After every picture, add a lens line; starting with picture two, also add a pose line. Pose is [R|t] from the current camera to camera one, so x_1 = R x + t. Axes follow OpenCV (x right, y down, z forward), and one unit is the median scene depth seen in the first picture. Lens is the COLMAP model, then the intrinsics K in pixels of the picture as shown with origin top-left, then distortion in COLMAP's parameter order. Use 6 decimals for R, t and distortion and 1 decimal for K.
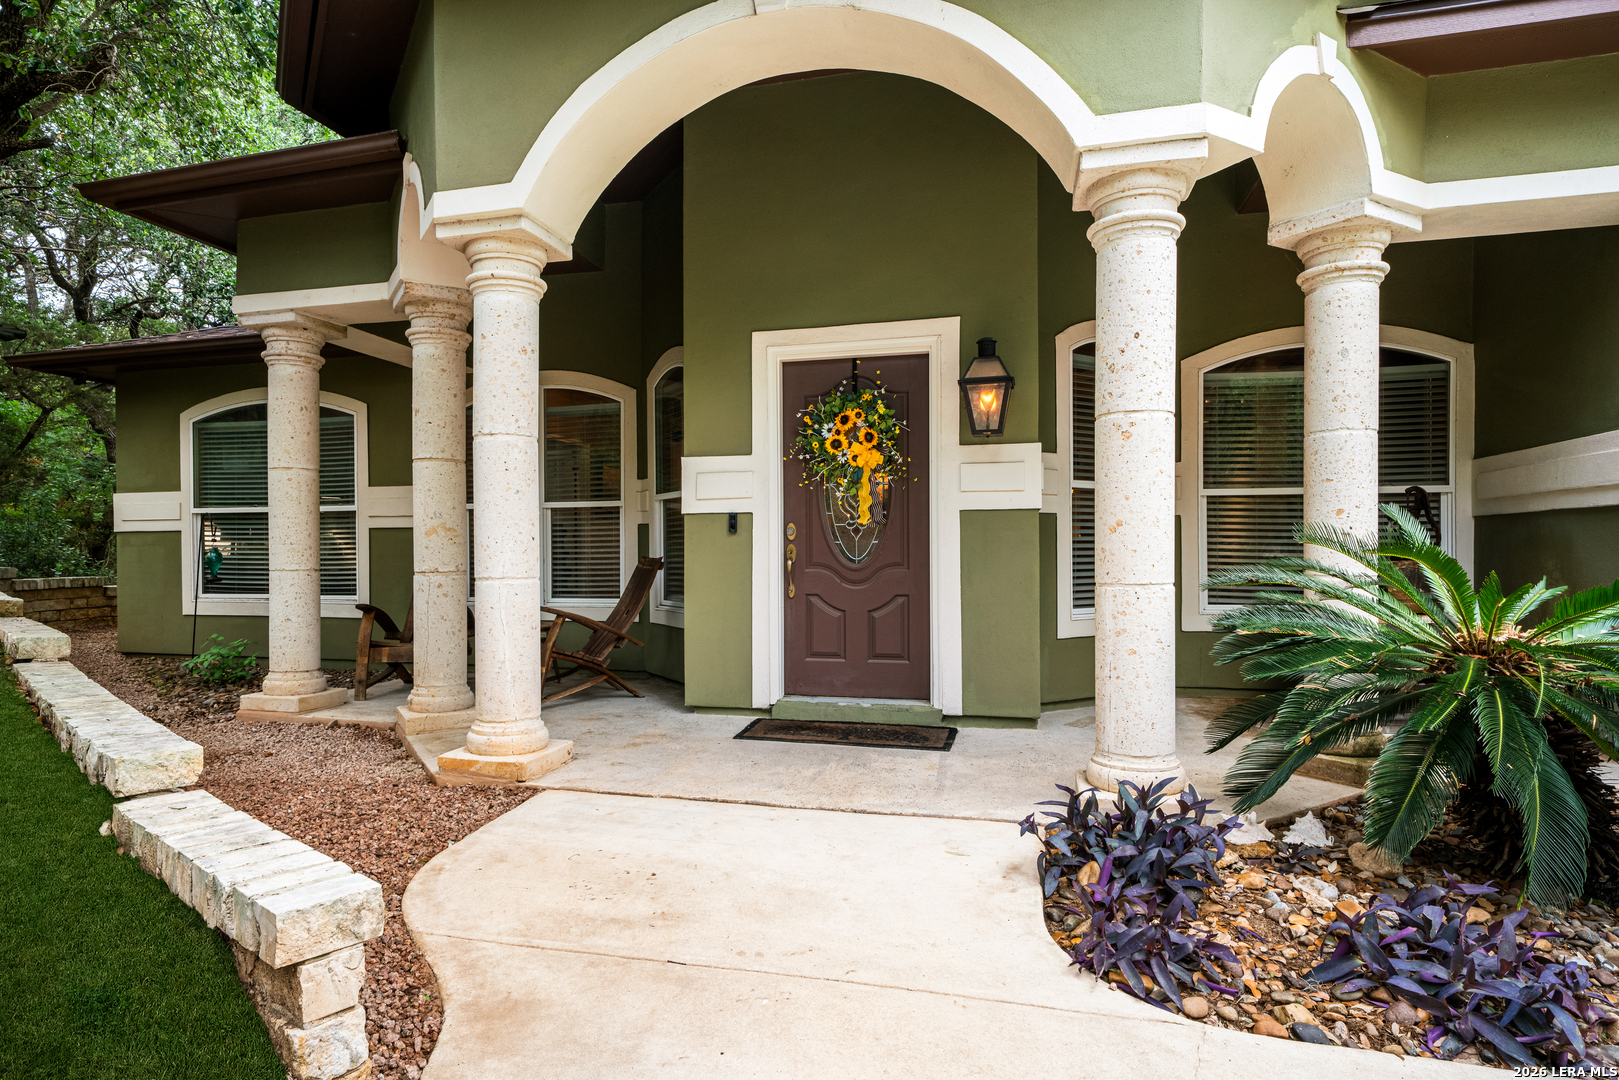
lens RADIAL K [[919.0, 0, 811.3], [0, 919.0, 551.3], [0, 0, 1]] dist [-0.000520, -0.000197]
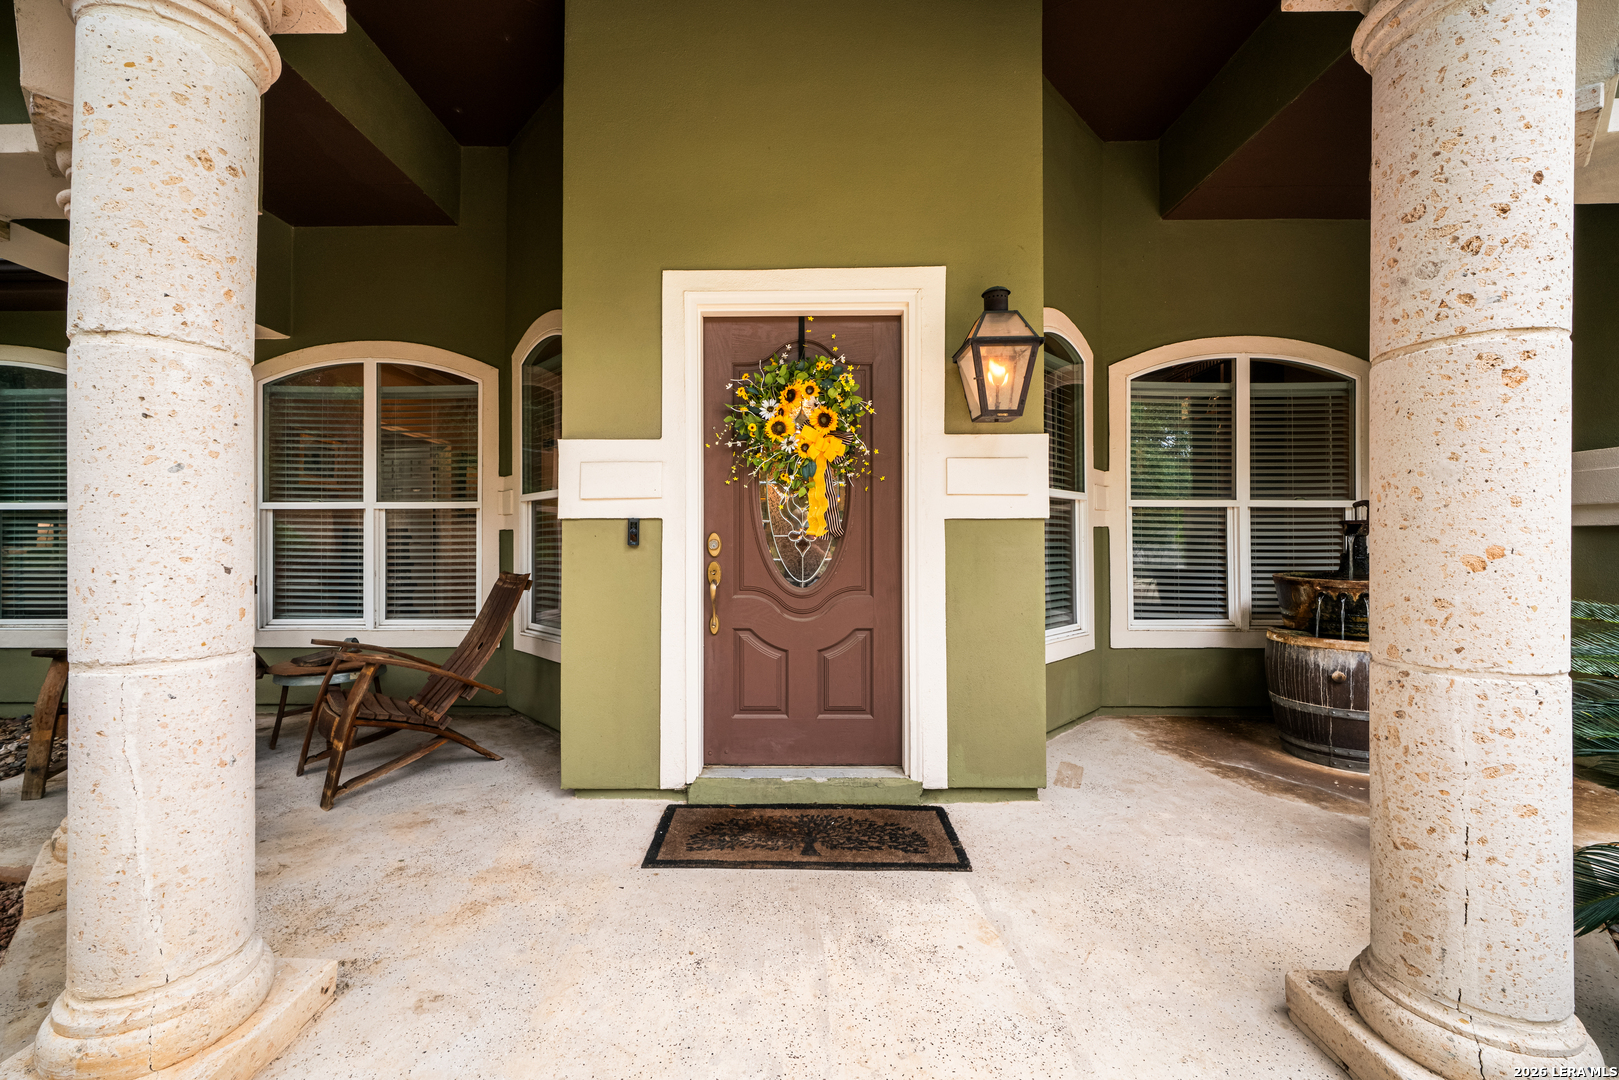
lens RADIAL K [[654.7, 0, 803.2], [0, 654.7, 537.4], [0, 0, 1]] dist [-0.001196, -0.000134]
pose [[0.973735, 0.006028, 0.227605, -0.074394], [-0.003171, 0.999912, -0.012917, -0.021206], [-0.227663, 0.011856, 0.973668, 0.480563]]
